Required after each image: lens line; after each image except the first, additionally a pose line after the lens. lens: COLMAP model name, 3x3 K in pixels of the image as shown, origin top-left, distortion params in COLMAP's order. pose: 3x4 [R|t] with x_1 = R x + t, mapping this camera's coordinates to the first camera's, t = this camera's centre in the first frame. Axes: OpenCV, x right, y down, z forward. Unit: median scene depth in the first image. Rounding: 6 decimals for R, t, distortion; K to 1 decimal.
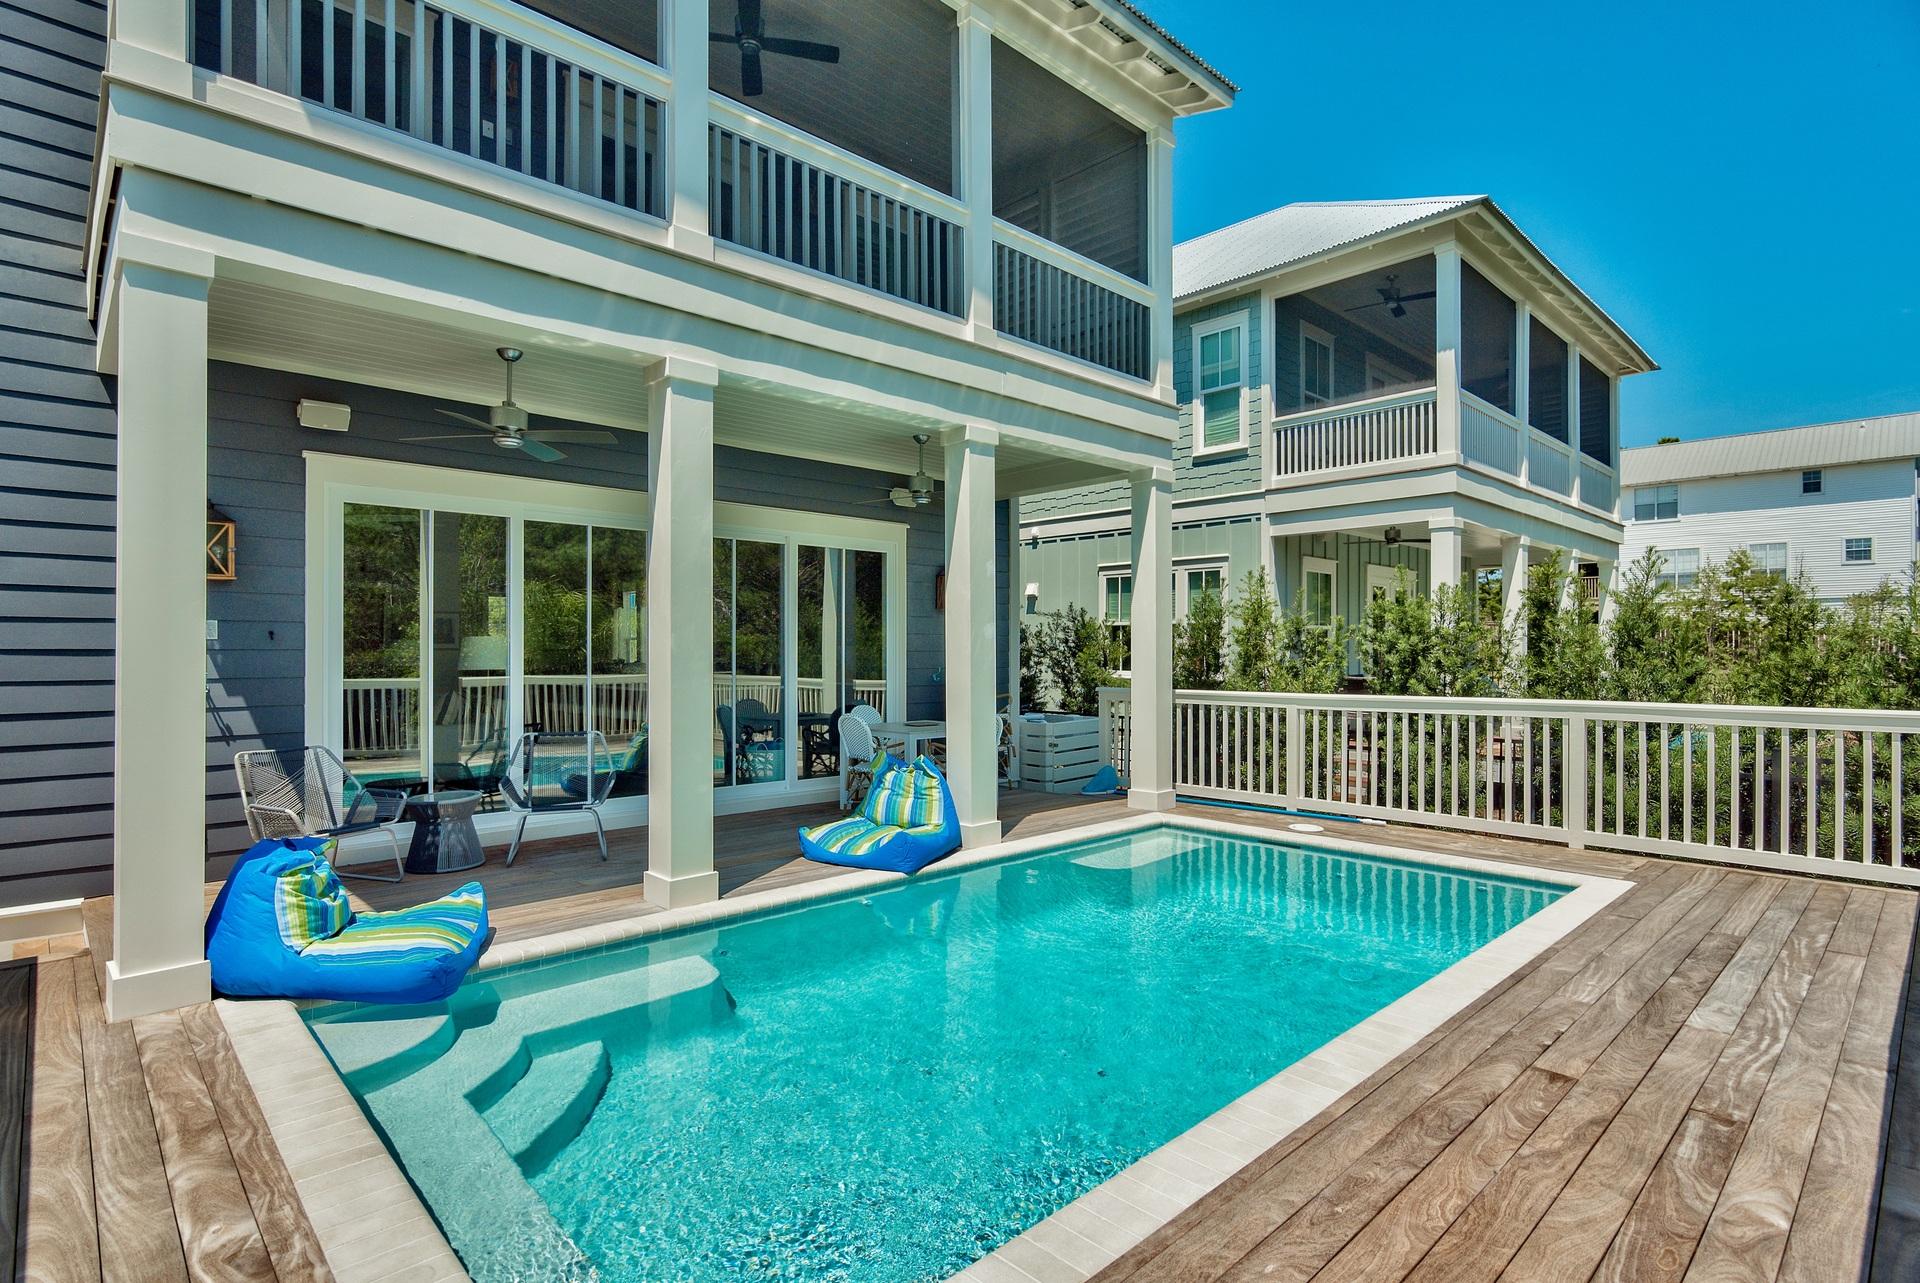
lens RADIAL K [[945.6, 0, 957.7], [0, 945.6, 648.2], [0, 0, 1]] dist [-0.005438, -0.000117]
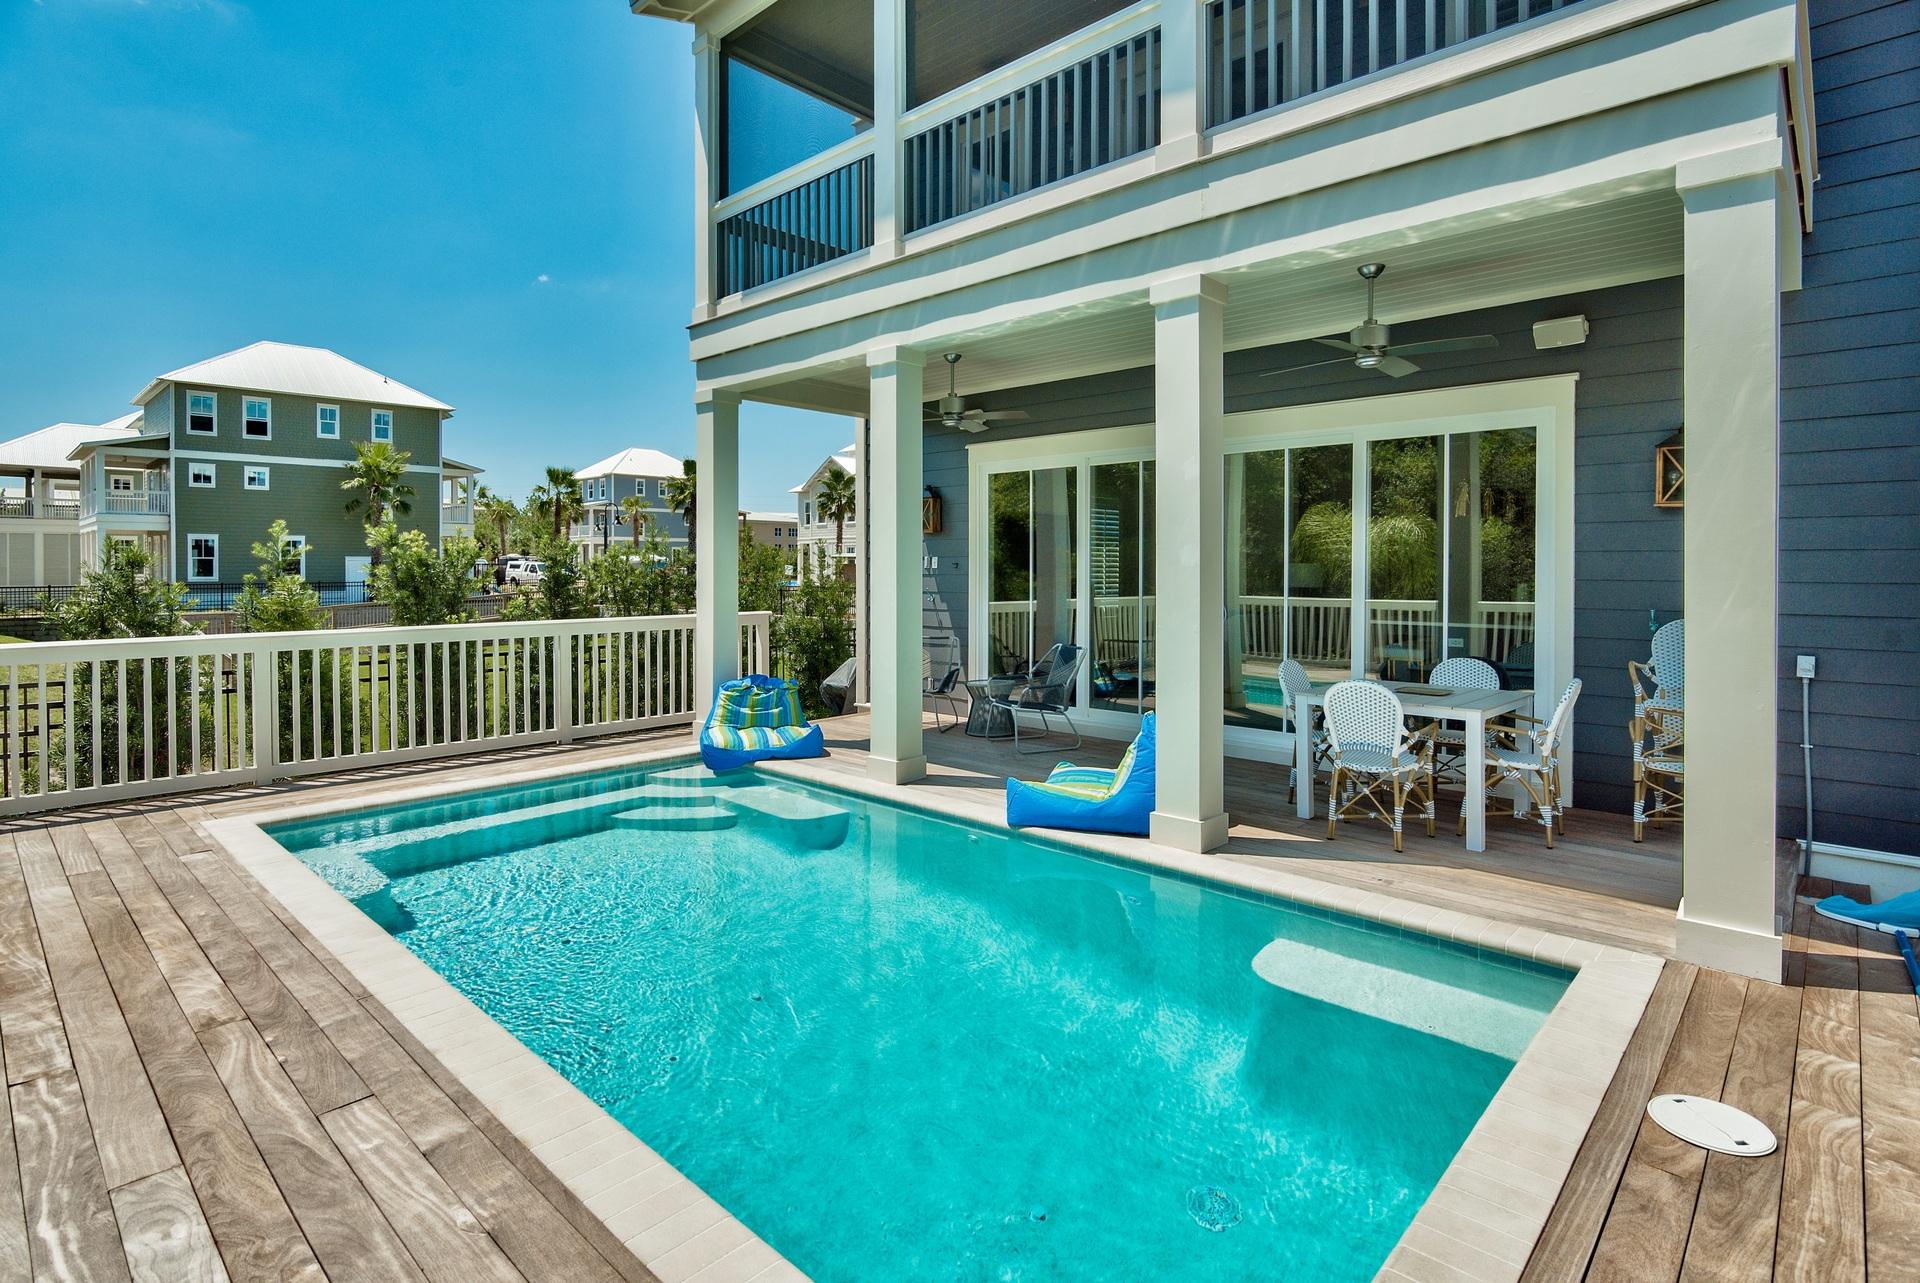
lens RADIAL K [[945.6, 0, 939.9], [0, 945.6, 575.6], [0, 0, 1]] dist [-0.005438, -0.000117]
pose [[0.052301, 0.010343, -0.998578, 0.676586], [0.004810, 0.999932, 0.010609, -0.011125], [0.998620, -0.005358, 0.052247, 0.701658]]
